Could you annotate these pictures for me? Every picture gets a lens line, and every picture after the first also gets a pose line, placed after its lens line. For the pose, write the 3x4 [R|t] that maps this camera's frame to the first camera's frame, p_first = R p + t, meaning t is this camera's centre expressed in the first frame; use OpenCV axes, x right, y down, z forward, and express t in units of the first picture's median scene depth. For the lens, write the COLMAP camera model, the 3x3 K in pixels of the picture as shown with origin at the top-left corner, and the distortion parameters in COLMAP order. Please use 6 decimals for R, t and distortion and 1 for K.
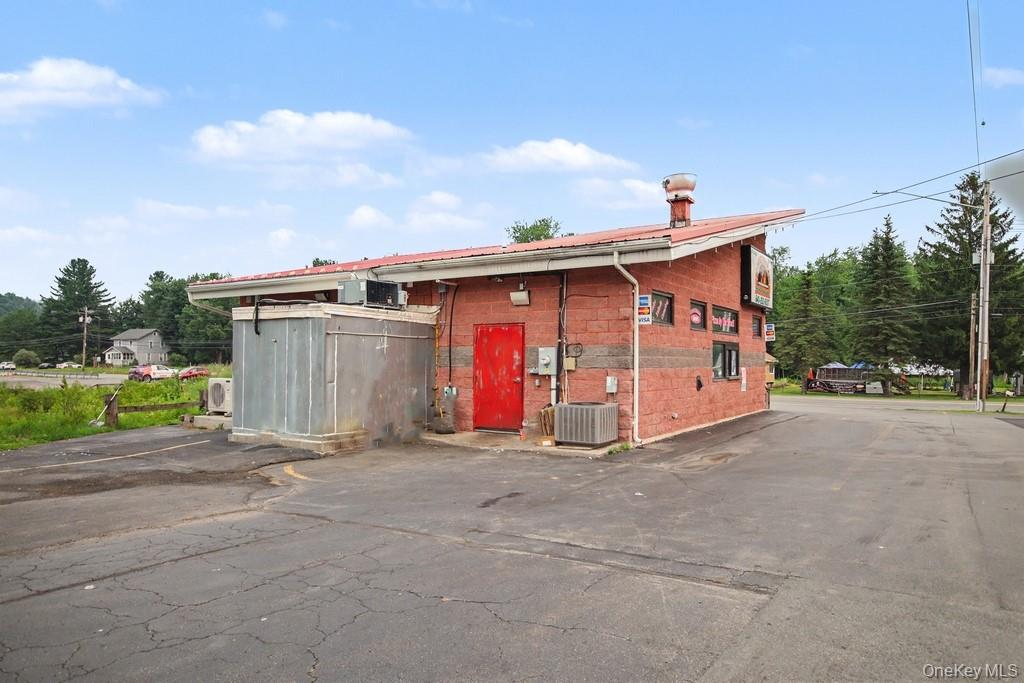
lens RADIAL K [[662.7, 0, 512.0], [0, 662.7, 341.5], [0, 0, 1]] dist [-0.002451, -0.000773]
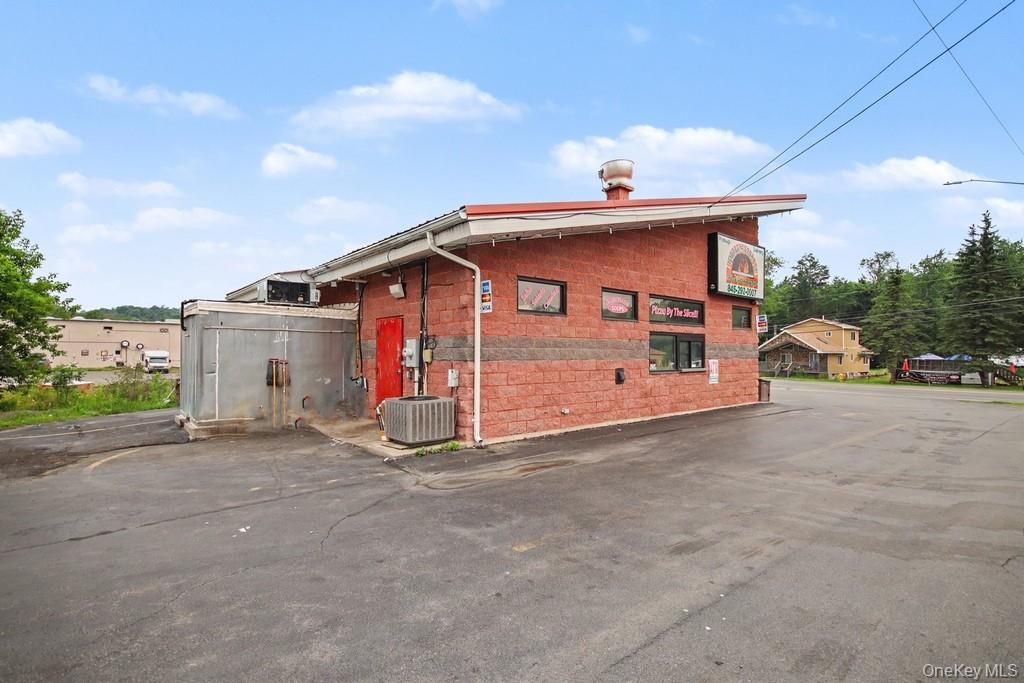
lens RADIAL K [[479.3, 0, 512.0], [0, 479.3, 341.5], [0, 0, 1]] dist [-0.001050, -0.000192]
pose [[0.955654, -0.009810, -0.294328, 0.380662], [0.010855, 0.999939, 0.001917, 0.011598], [0.294292, -0.005026, 0.955702, 0.336370]]
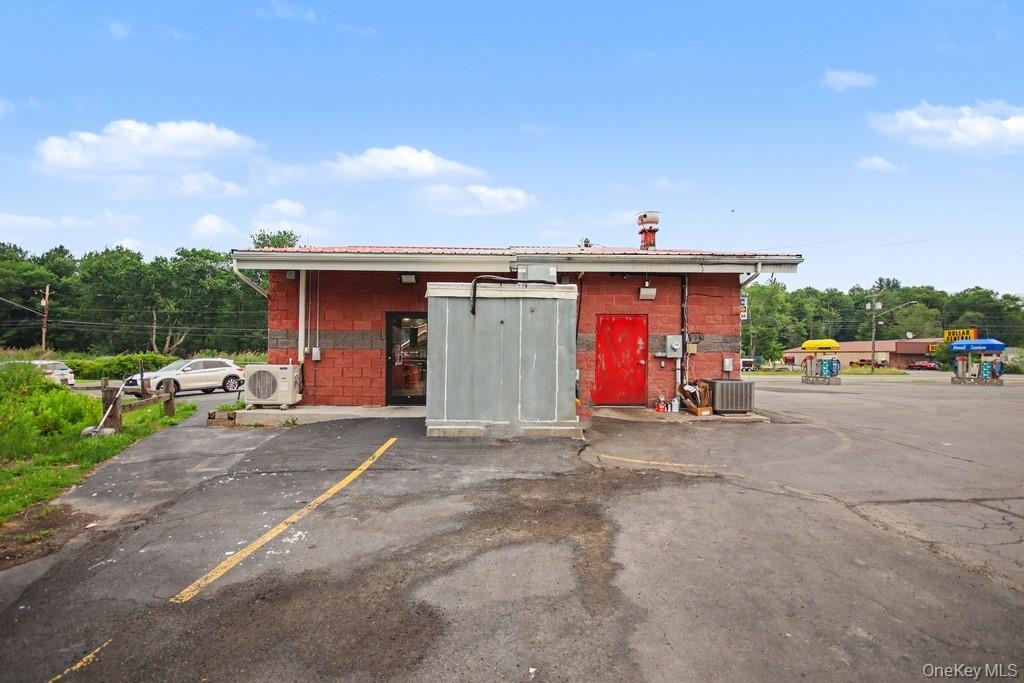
lens RADIAL K [[479.3, 0, 512.0], [0, 479.3, 341.5], [0, 0, 1]] dist [-0.001050, -0.000192]
pose [[0.838440, 0.013472, 0.544827, -0.637671], [-0.019115, 0.999806, 0.004694, 0.020577], [-0.544658, -0.014350, 0.838535, 0.392570]]
